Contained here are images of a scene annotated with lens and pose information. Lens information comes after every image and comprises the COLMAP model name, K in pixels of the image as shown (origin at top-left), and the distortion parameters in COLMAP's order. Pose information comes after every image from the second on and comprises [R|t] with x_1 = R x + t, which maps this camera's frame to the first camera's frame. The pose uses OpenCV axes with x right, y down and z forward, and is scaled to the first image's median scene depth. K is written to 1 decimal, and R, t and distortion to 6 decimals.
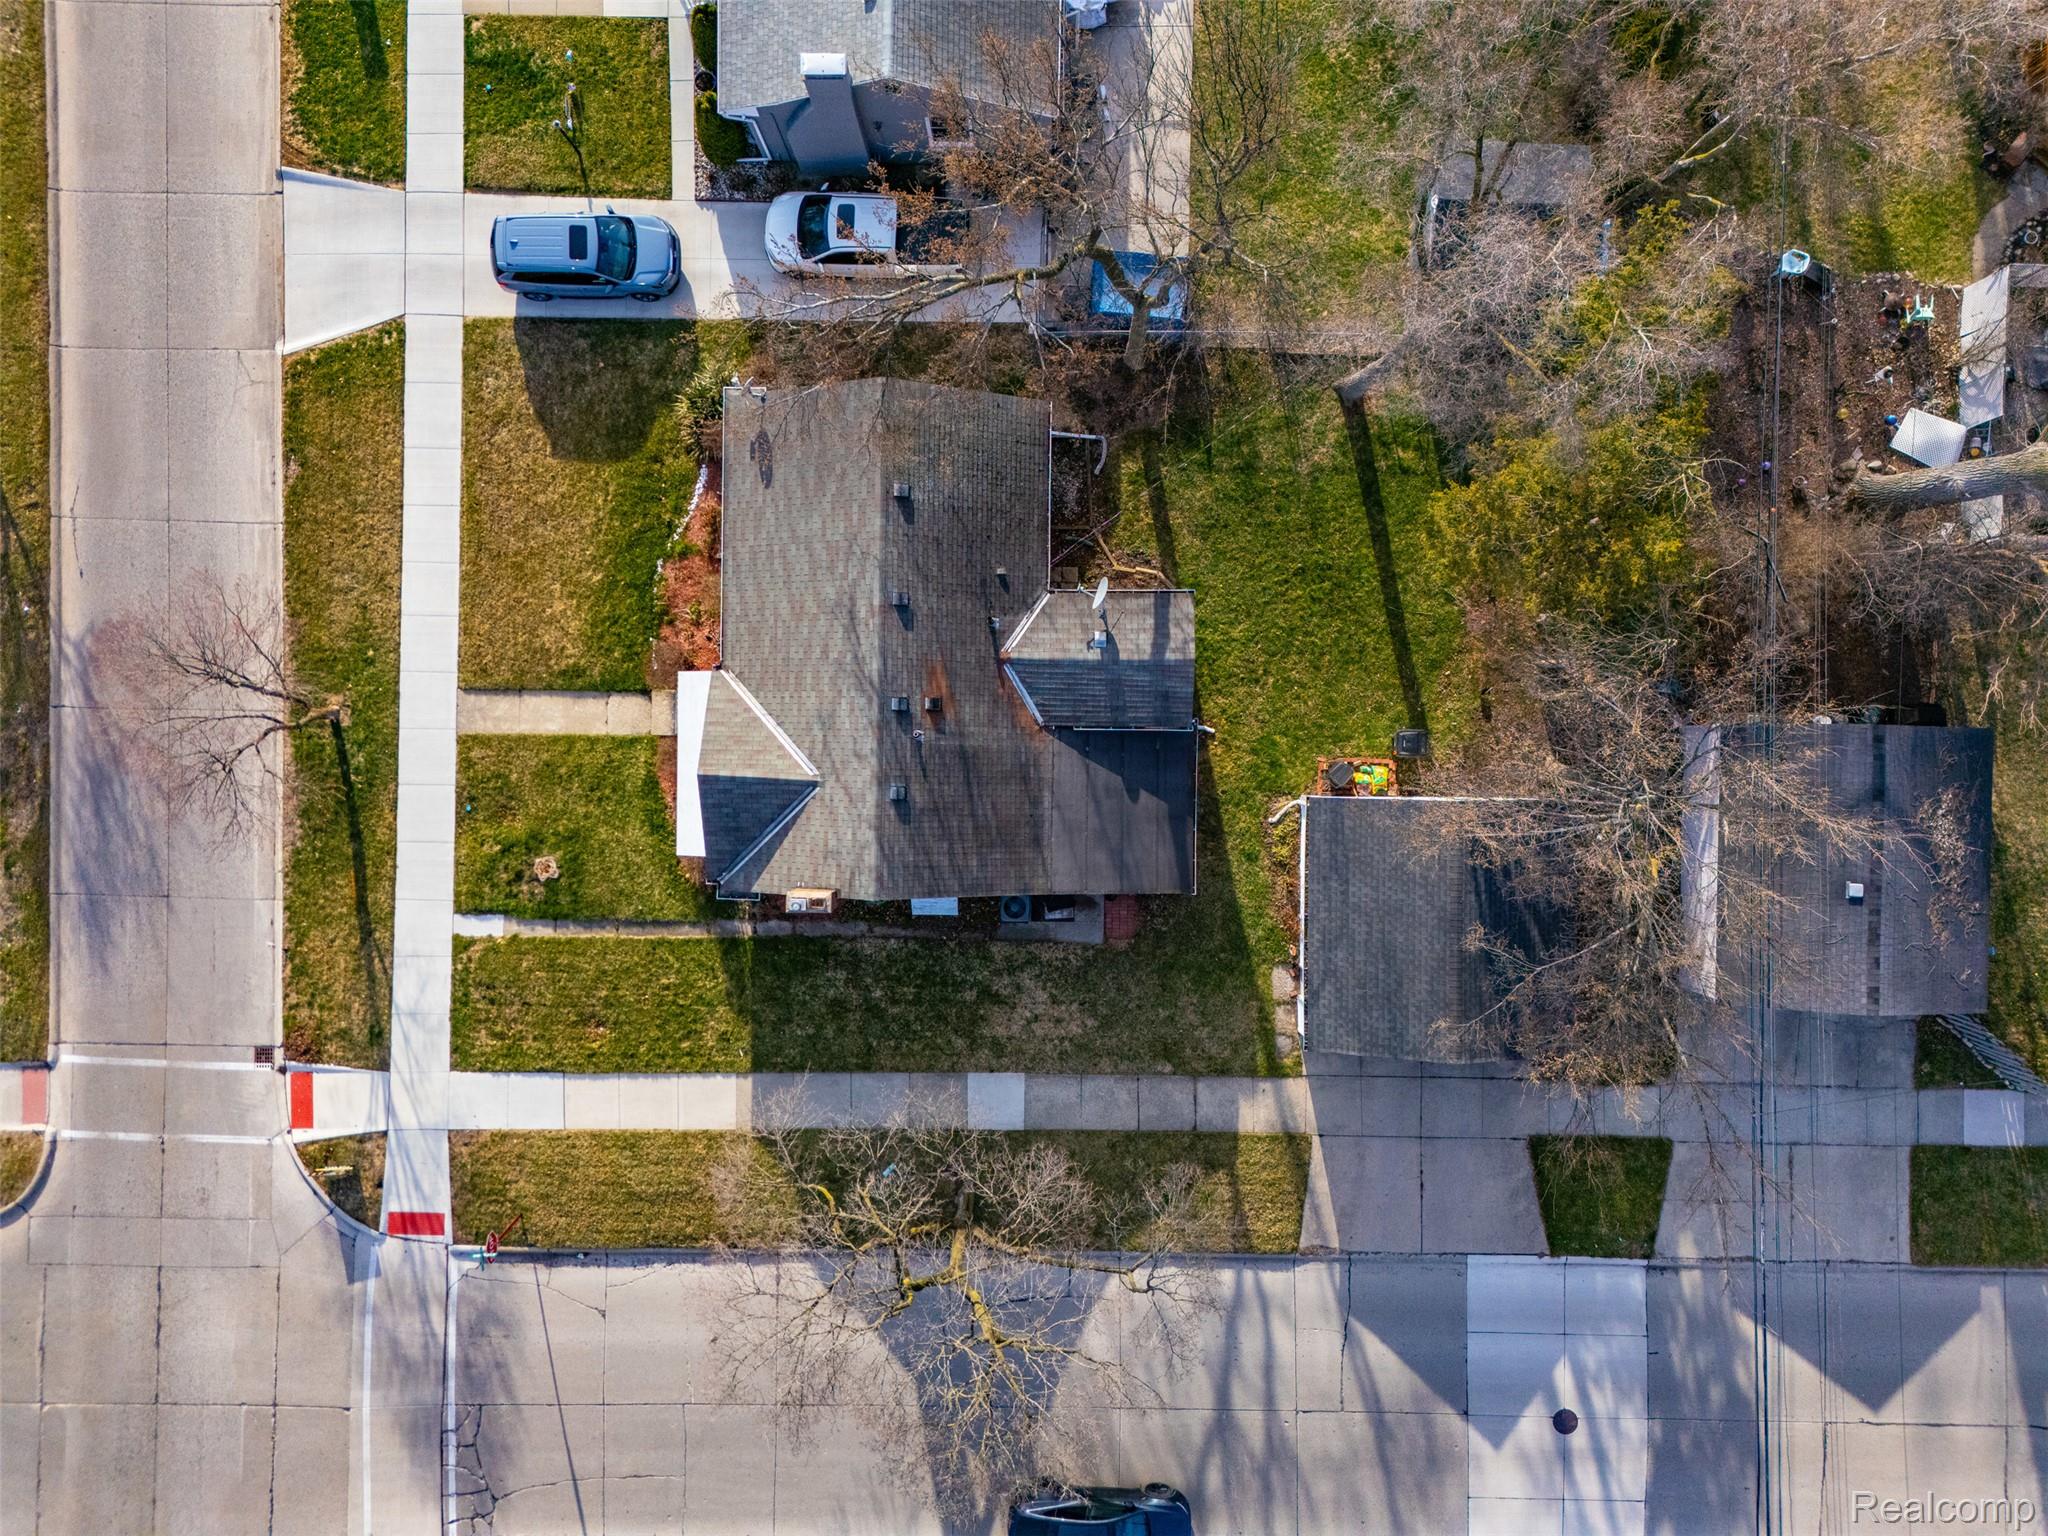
lens RADIAL K [[1512.2, 0, 1024.0], [0, 1512.2, 768.0], [0, 0, 1]] dist [0.025223, -0.003866]
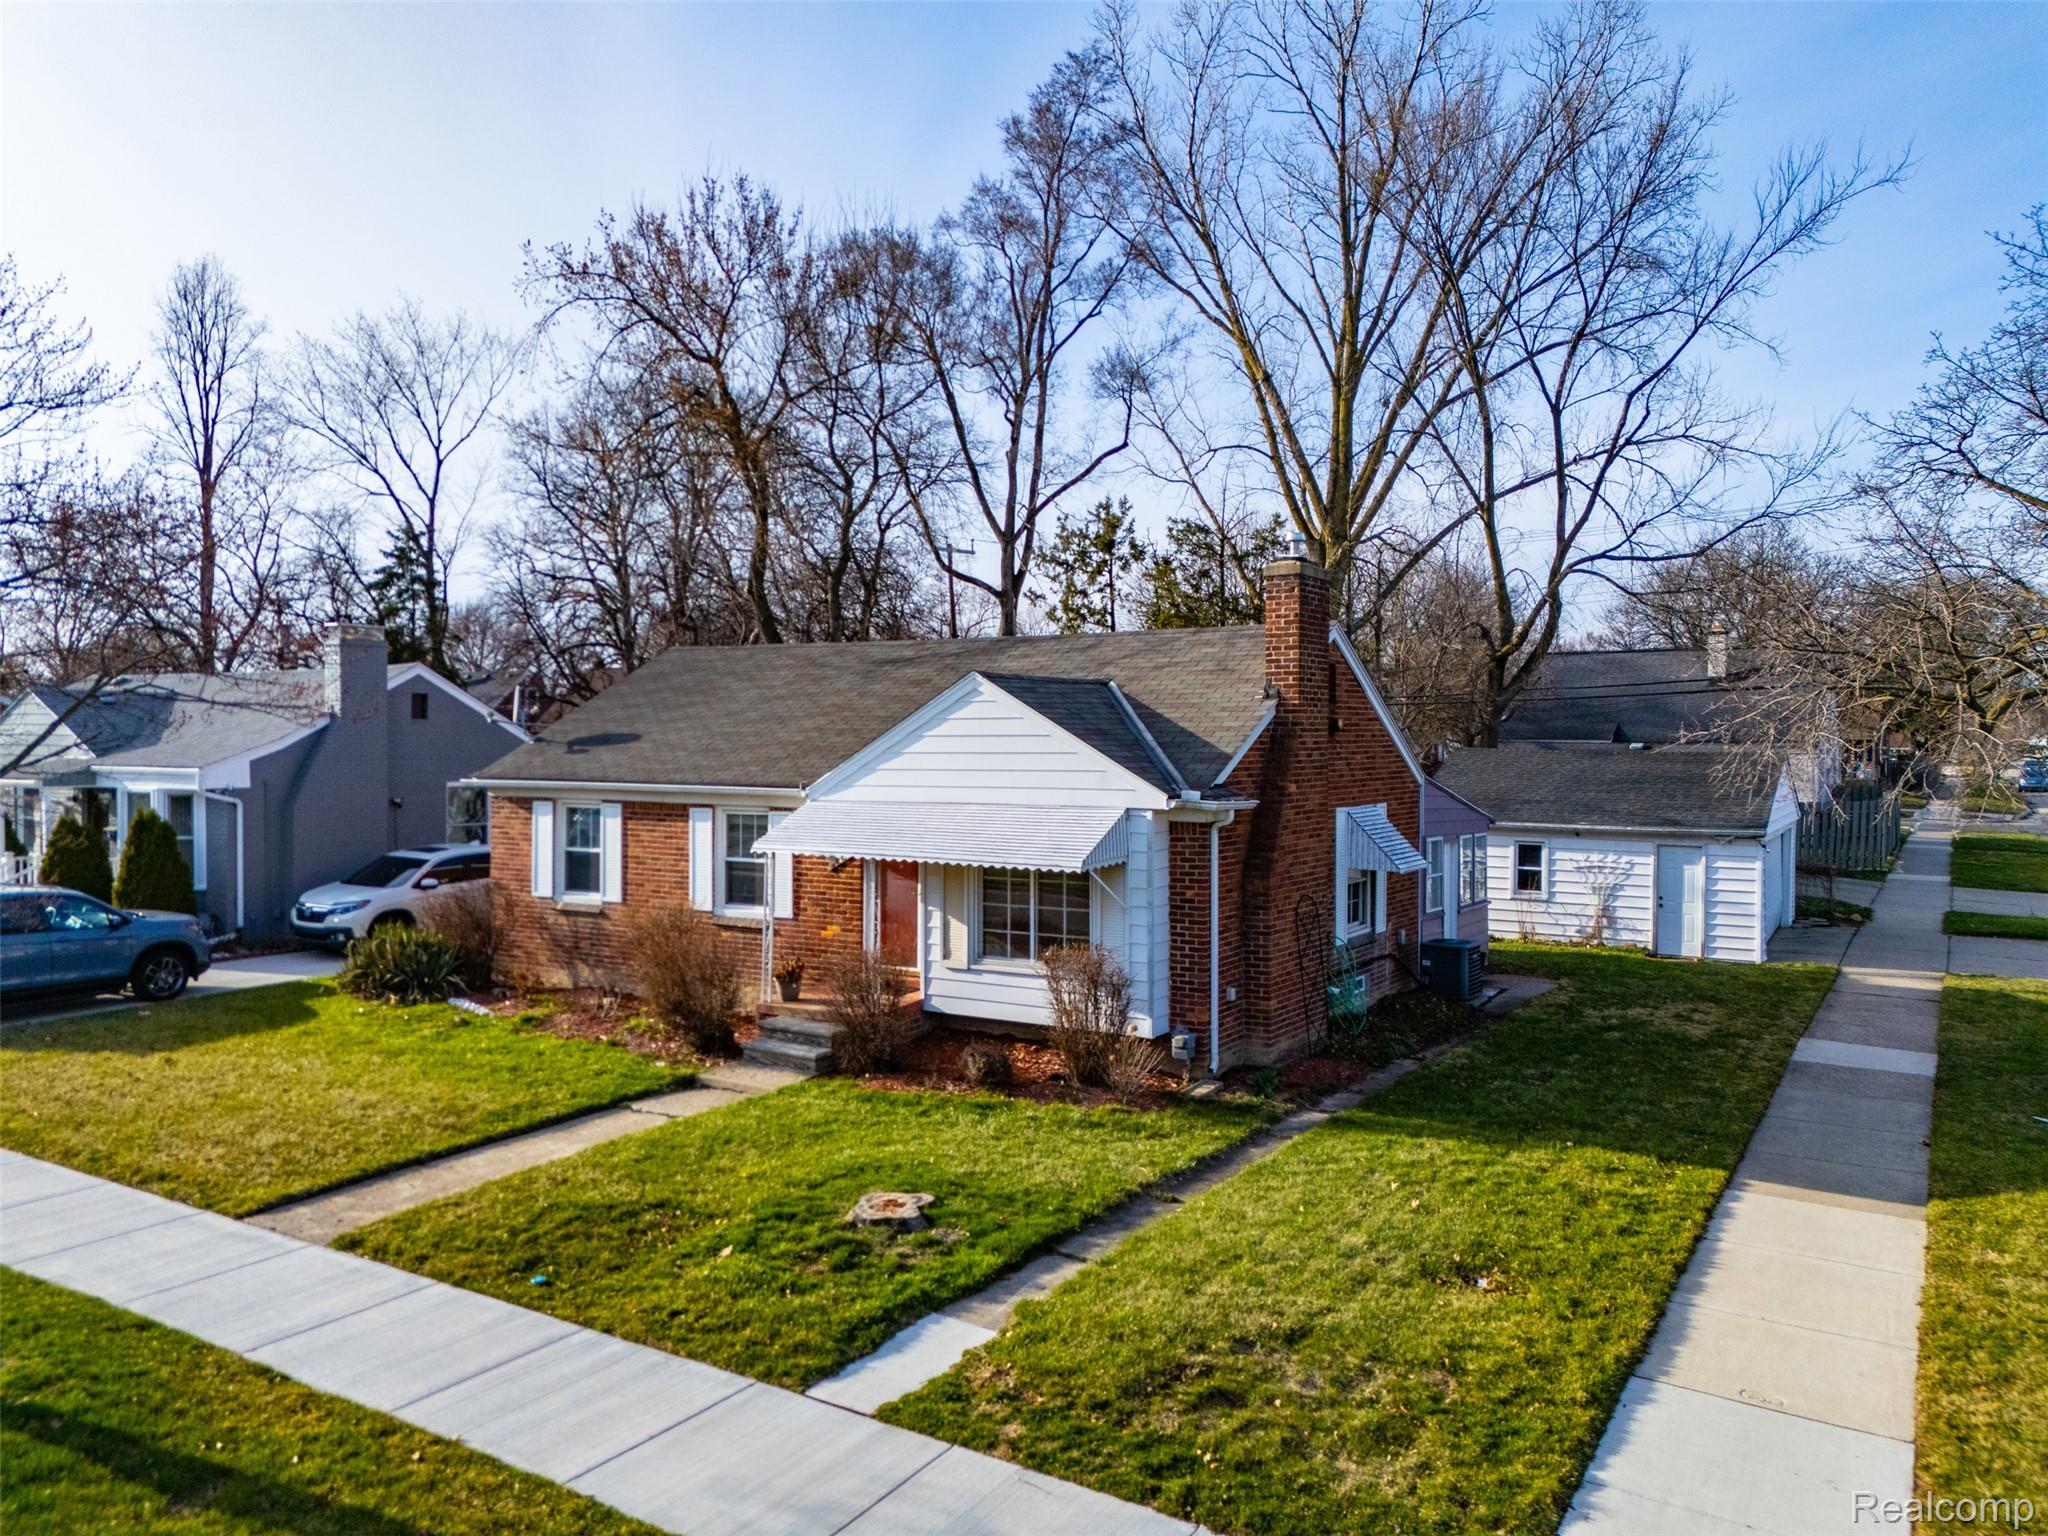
lens RADIAL K [[1512.2, 0, 1024.0], [0, 1512.2, 768.0], [0, 0, 1]] dist [0.025223, -0.003866]
pose [[0.521034, -0.011489, 0.853459, -0.554500], [0.853533, 0.009794, -0.520947, 0.243714], [-0.002373, 0.999886, 0.014909, 0.906561]]
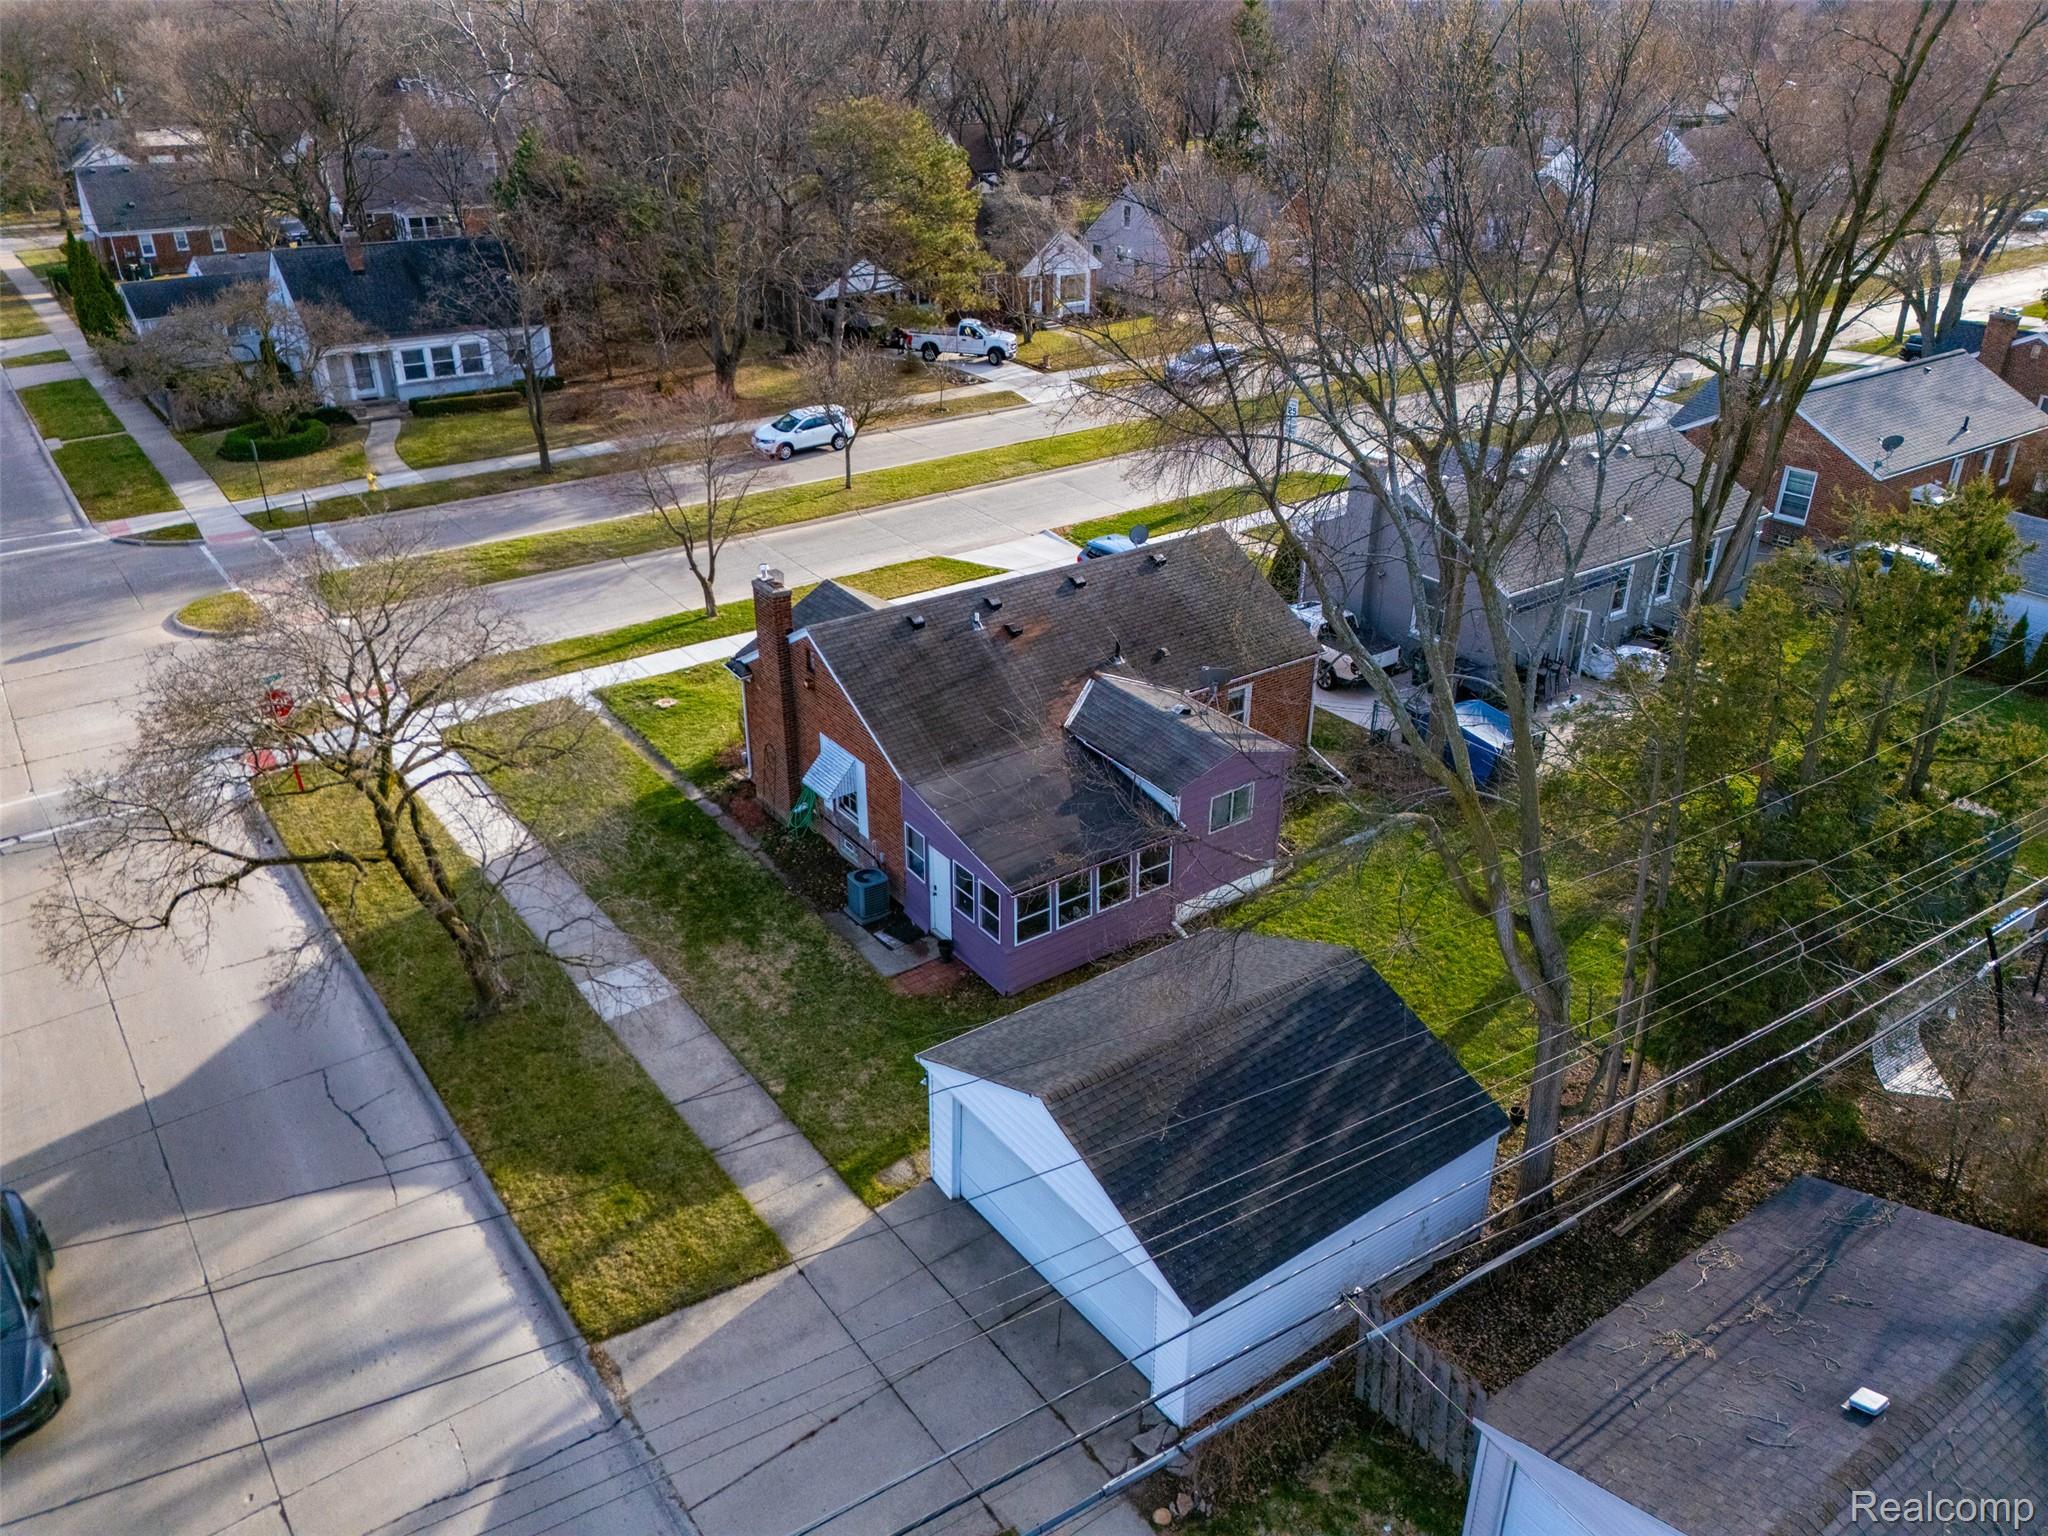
lens RADIAL K [[1512.2, 0, 1024.0], [0, 1512.2, 768.0], [0, 0, 1]] dist [0.025223, -0.003866]
pose [[0.592039, 0.369853, -0.716029, 0.588474], [-0.805868, 0.262763, -0.530596, 0.429041], [-0.008096, 0.891159, 0.453619, 0.564918]]
